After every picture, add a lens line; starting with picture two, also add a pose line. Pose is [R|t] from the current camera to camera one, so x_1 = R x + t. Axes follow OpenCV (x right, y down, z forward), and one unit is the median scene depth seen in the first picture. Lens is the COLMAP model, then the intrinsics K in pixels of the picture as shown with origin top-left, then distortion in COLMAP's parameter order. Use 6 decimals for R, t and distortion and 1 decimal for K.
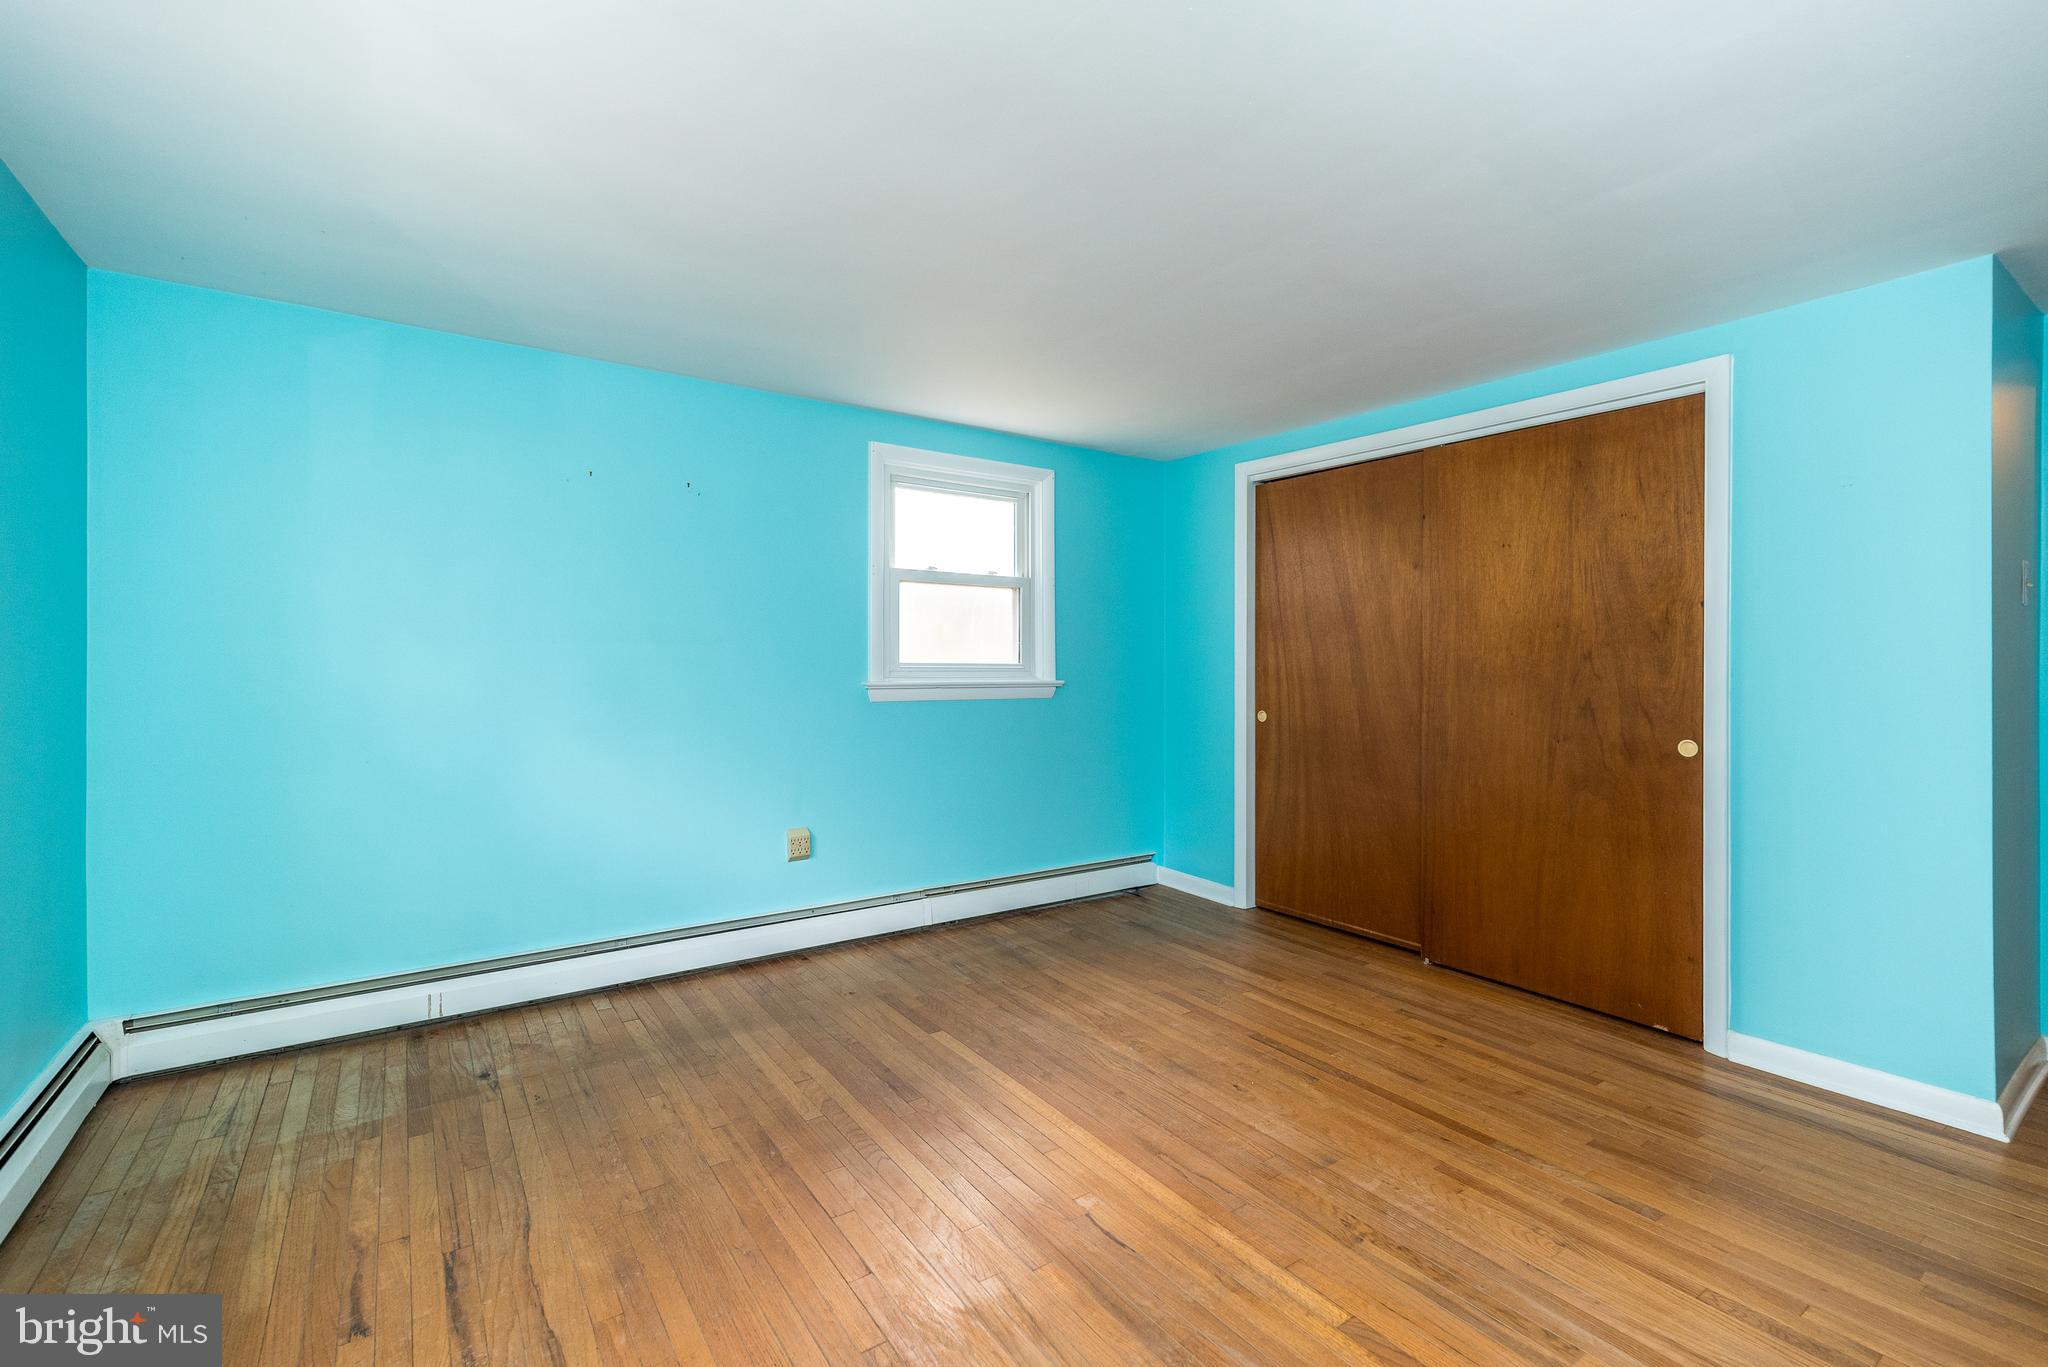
lens RADIAL K [[890.8, 0, 1023.1], [0, 890.8, 675.4], [0, 0, 1]] dist [0.002448, -0.000472]
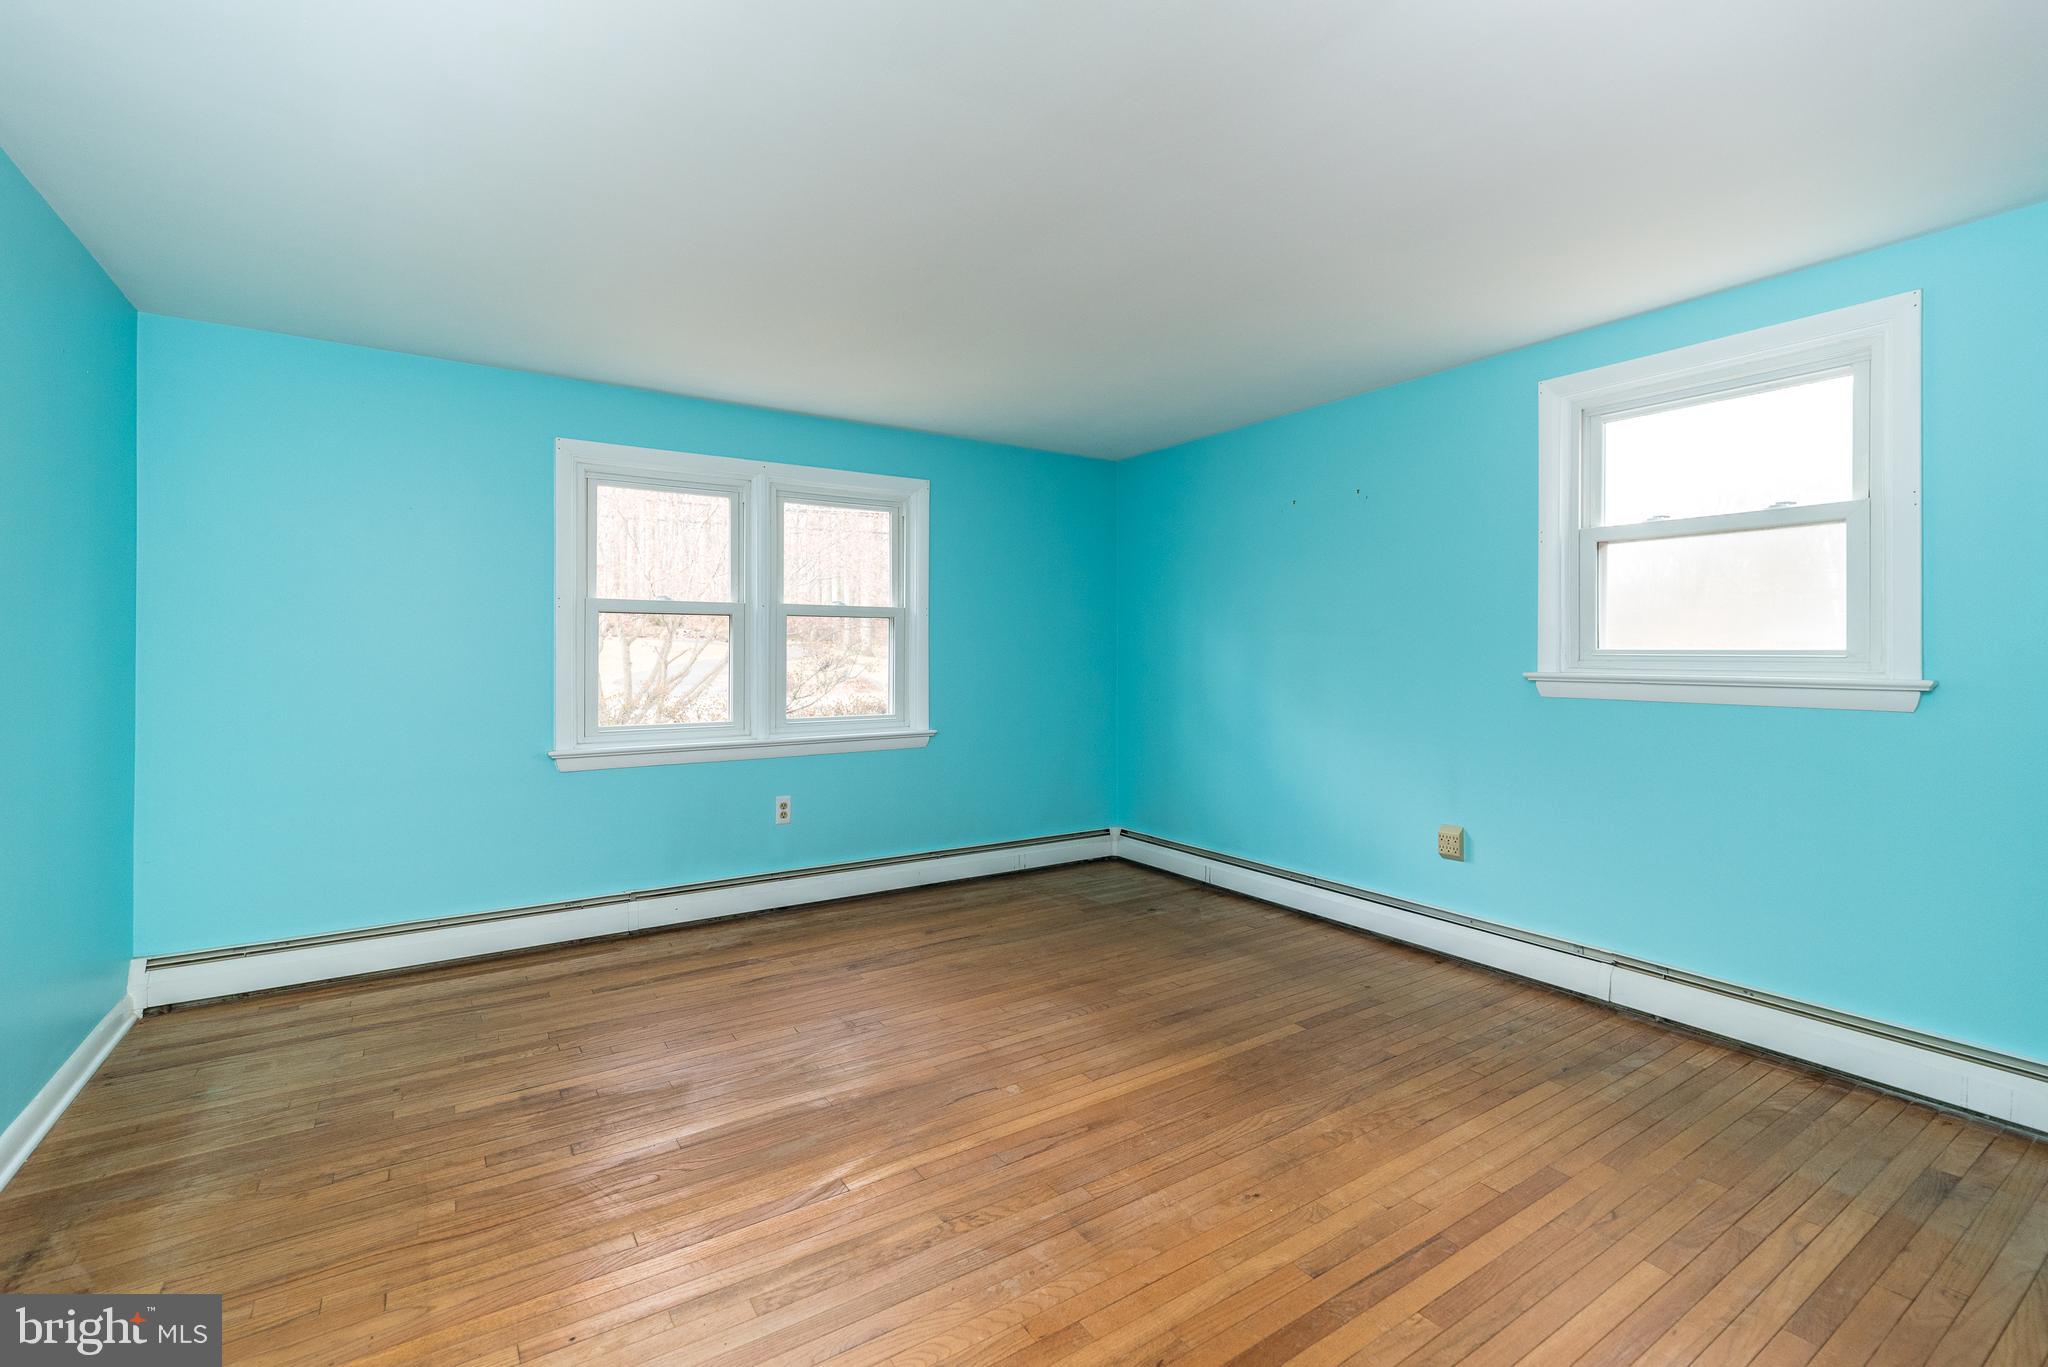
lens RADIAL K [[890.8, 0, 1019.5], [0, 890.8, 665.8], [0, 0, 1]] dist [0.002448, -0.000472]
pose [[-0.022738, 0.008388, -0.999706, 0.709311], [-0.018464, 0.999791, 0.008808, 0.003196], [0.999571, 0.018659, -0.022579, 0.569473]]
